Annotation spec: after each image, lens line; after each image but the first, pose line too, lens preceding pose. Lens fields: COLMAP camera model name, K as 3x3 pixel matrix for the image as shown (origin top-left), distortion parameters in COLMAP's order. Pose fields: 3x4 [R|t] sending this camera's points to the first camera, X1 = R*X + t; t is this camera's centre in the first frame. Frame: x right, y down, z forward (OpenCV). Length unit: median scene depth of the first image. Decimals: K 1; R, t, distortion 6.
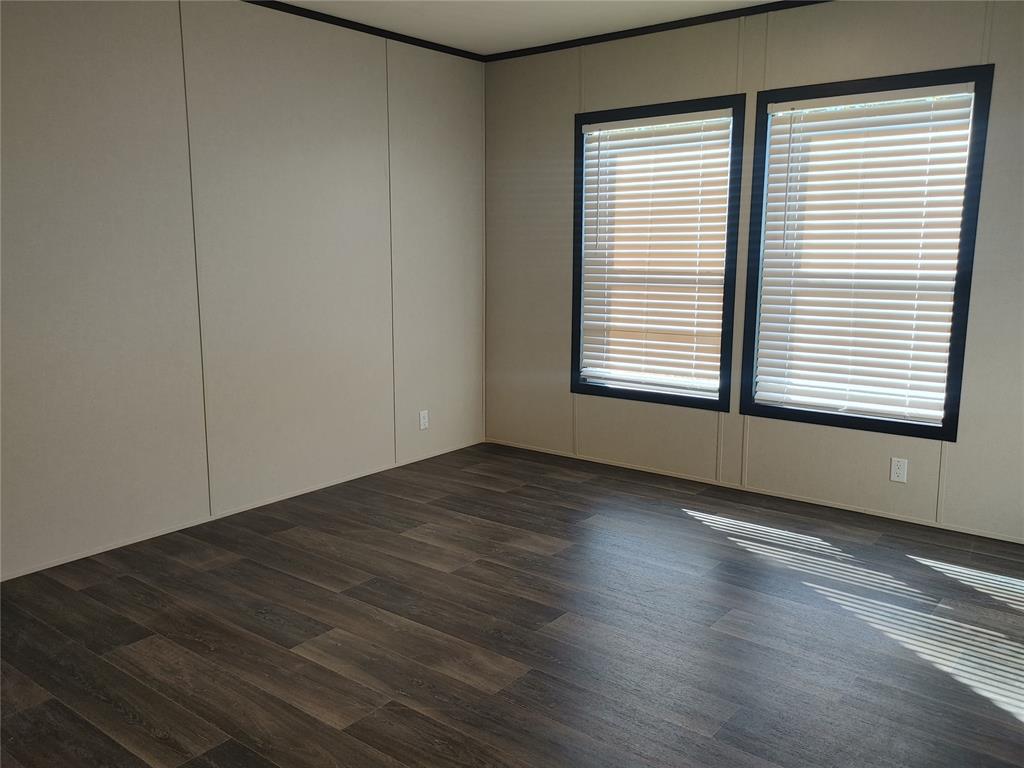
lens RADIAL K [[813.2, 0, 512.0], [0, 813.2, 384.0], [0, 0, 1]] dist [0.110269, -0.152783]
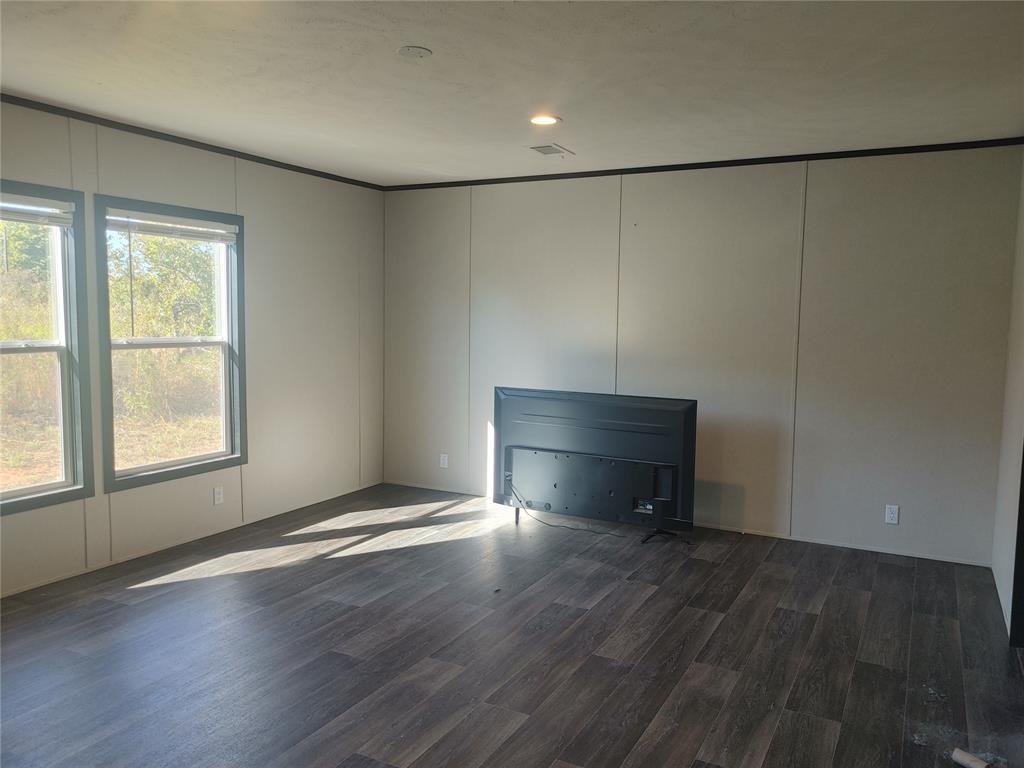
lens RADIAL K [[792.3, 0, 512.0], [0, 792.3, 384.0], [0, 0, 1]] dist [0.006138, 0.002477]
pose [[-0.178022, -0.074086, 0.981234, -0.910421], [0.174723, 0.978937, 0.105612, -0.133586], [-0.968390, 0.190246, -0.161327, 0.742492]]
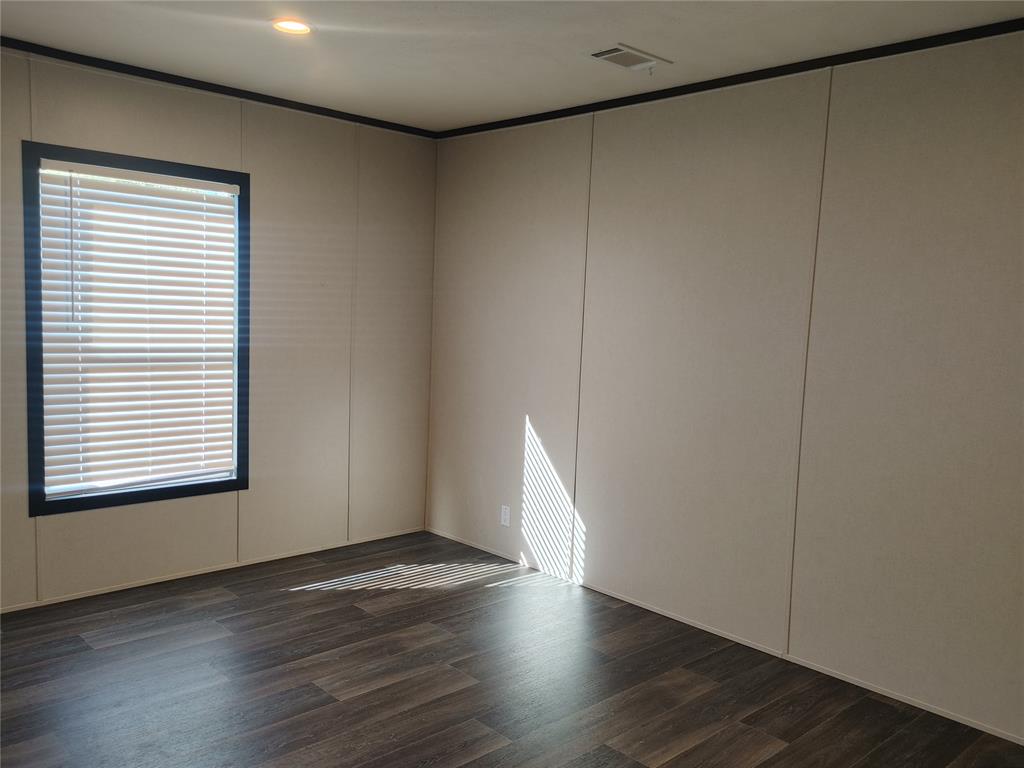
lens RADIAL K [[819.1, 0, 507.0], [0, 819.1, 407.8], [0, 0, 1]] dist [0.002203, 0.004200]
pose [[0.164721, -0.097908, 0.981469, -0.521534], [0.142439, 0.986992, 0.074553, -0.076623], [-0.976001, 0.127519, 0.176524, 0.424989]]
